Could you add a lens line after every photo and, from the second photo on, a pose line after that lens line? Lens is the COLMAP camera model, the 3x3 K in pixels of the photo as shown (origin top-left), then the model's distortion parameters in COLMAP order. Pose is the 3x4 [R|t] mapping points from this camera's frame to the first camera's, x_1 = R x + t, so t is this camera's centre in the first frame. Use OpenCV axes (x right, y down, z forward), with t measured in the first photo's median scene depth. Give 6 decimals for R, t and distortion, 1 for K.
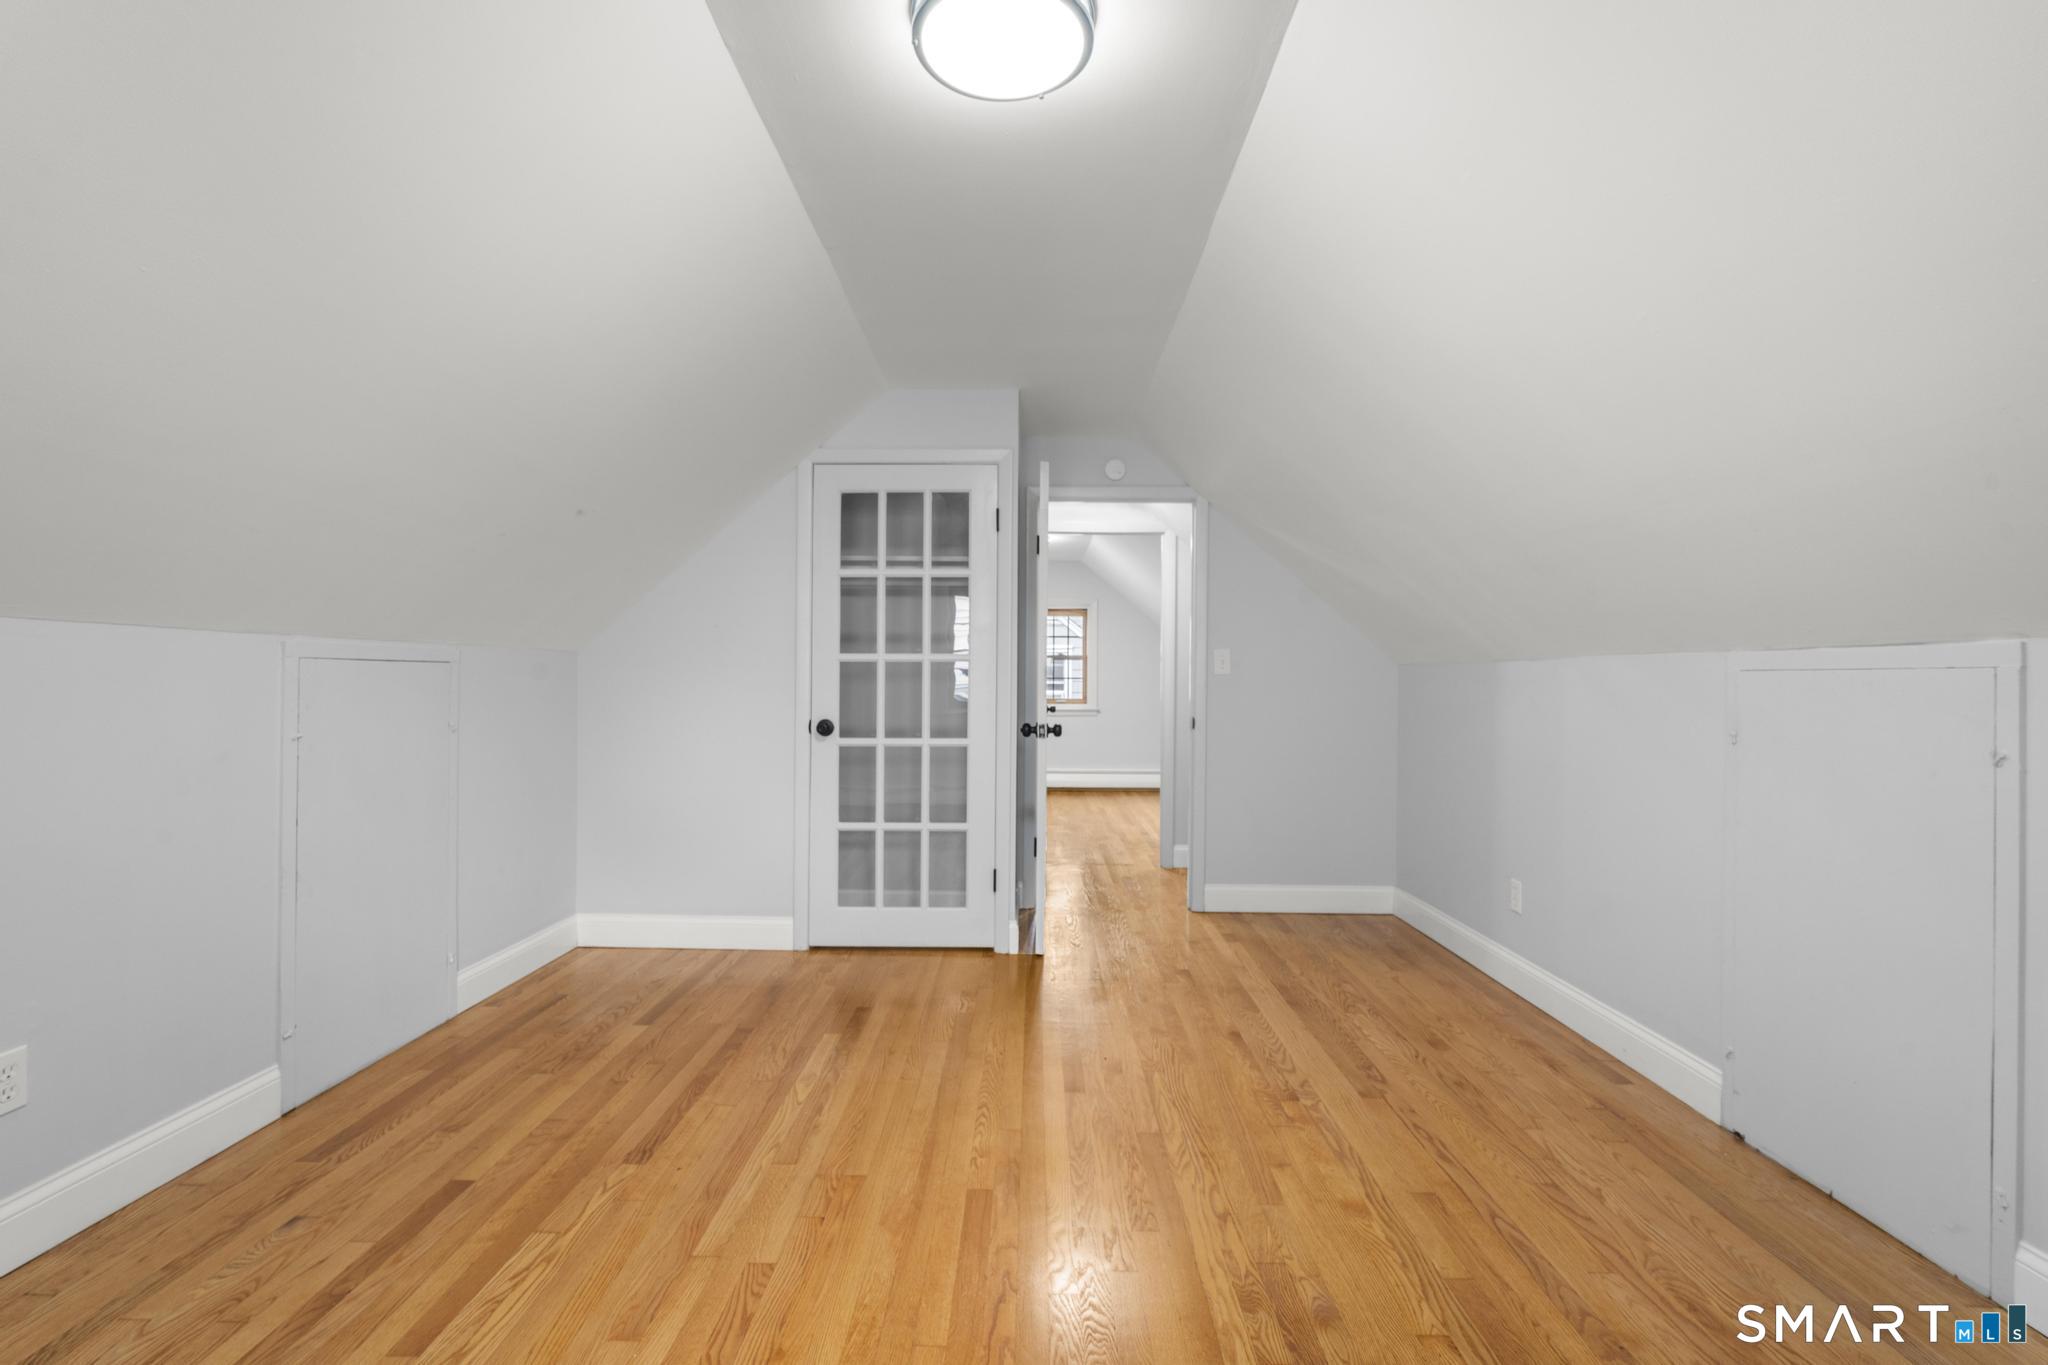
lens RADIAL K [[917.4, 0, 1014.4], [0, 917.4, 687.2], [0, 0, 1]] dist [-0.006543, 0.004141]
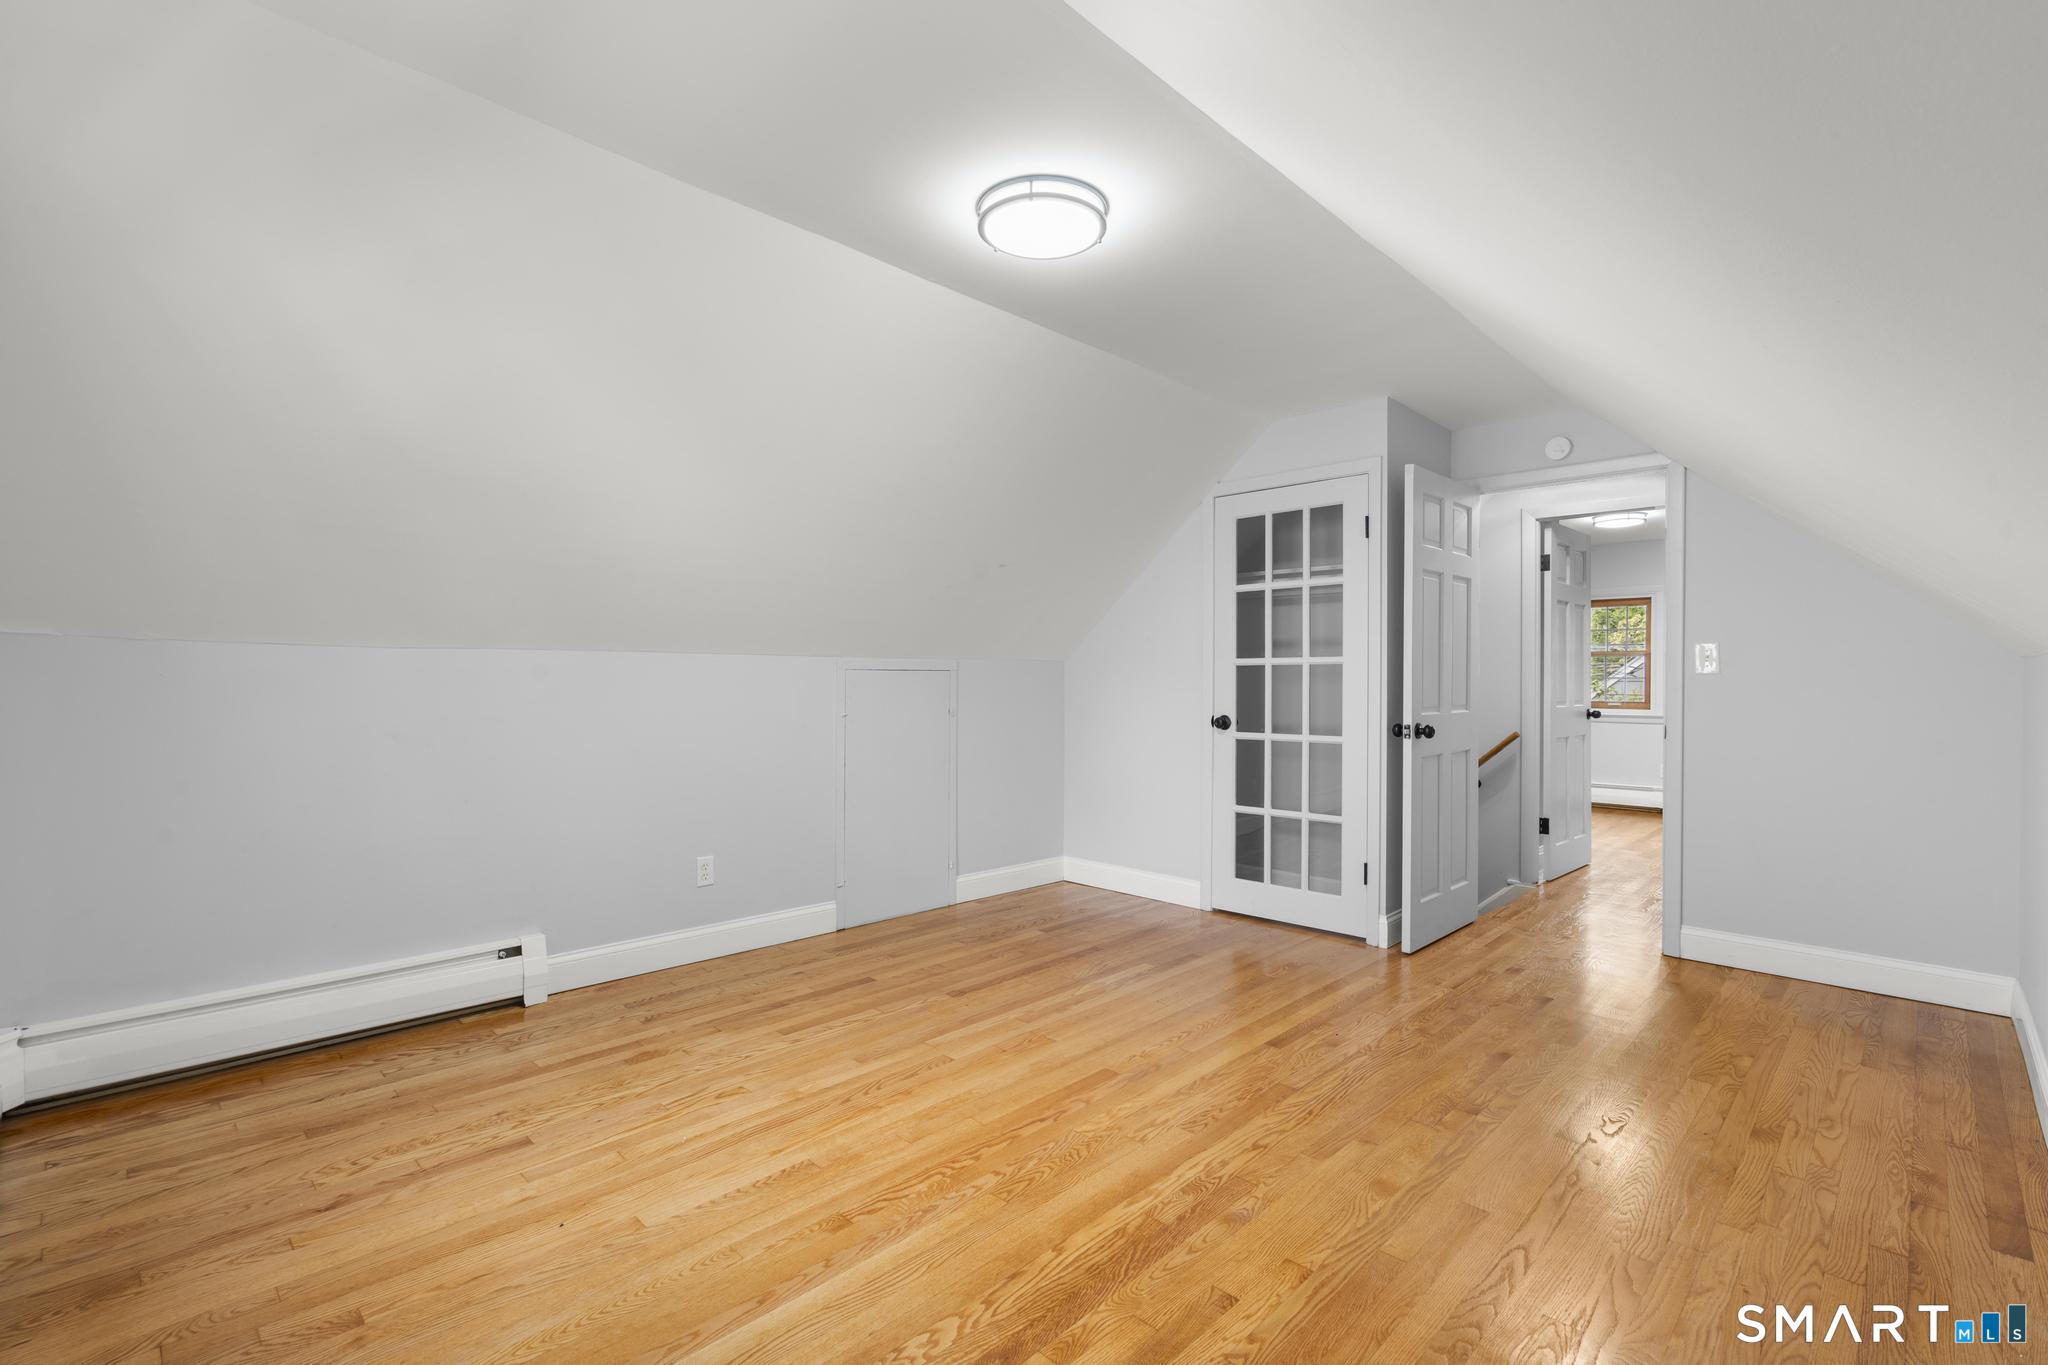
lens RADIAL K [[917.4, 0, 1022.1], [0, 917.4, 686.8], [0, 0, 1]] dist [-0.006543, 0.004141]
pose [[0.726153, 0.001183, -0.687532, 0.562205], [-0.003375, 0.999993, -0.001843, 0.002665], [0.687525, 0.003659, 0.726151, -0.028492]]
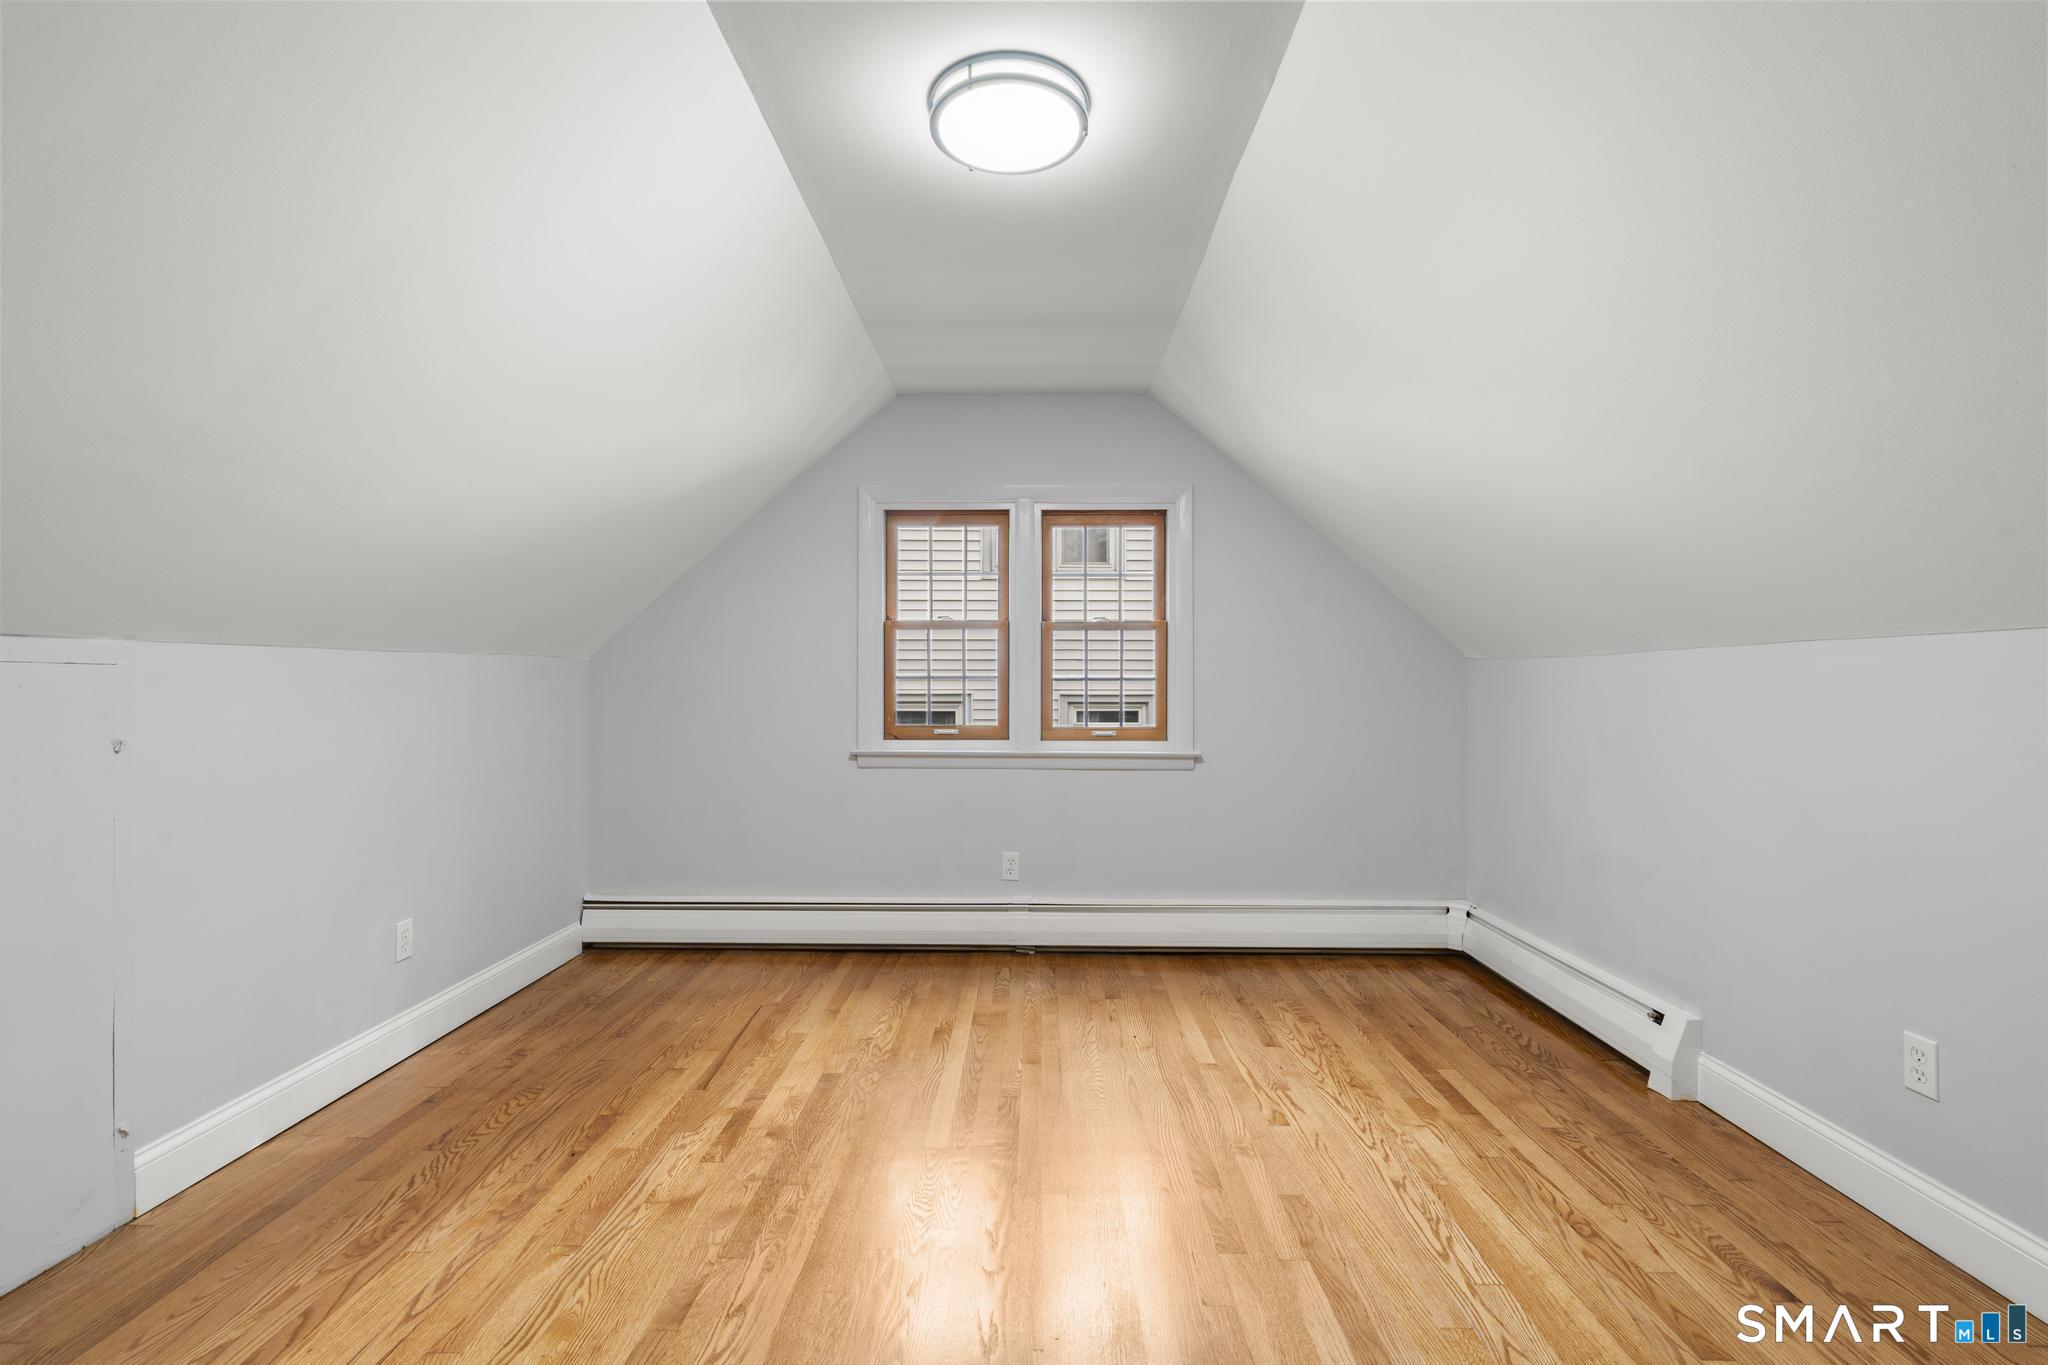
lens RADIAL K [[917.4, 0, 1020.9], [0, 917.4, 675.4], [0, 0, 1]] dist [-0.006543, 0.004141]
pose [[-0.999951, -0.009703, -0.002112, -0.018942], [-0.009693, 0.999942, -0.004765, -0.007921], [0.002158, -0.004744, -0.999986, 1.297351]]
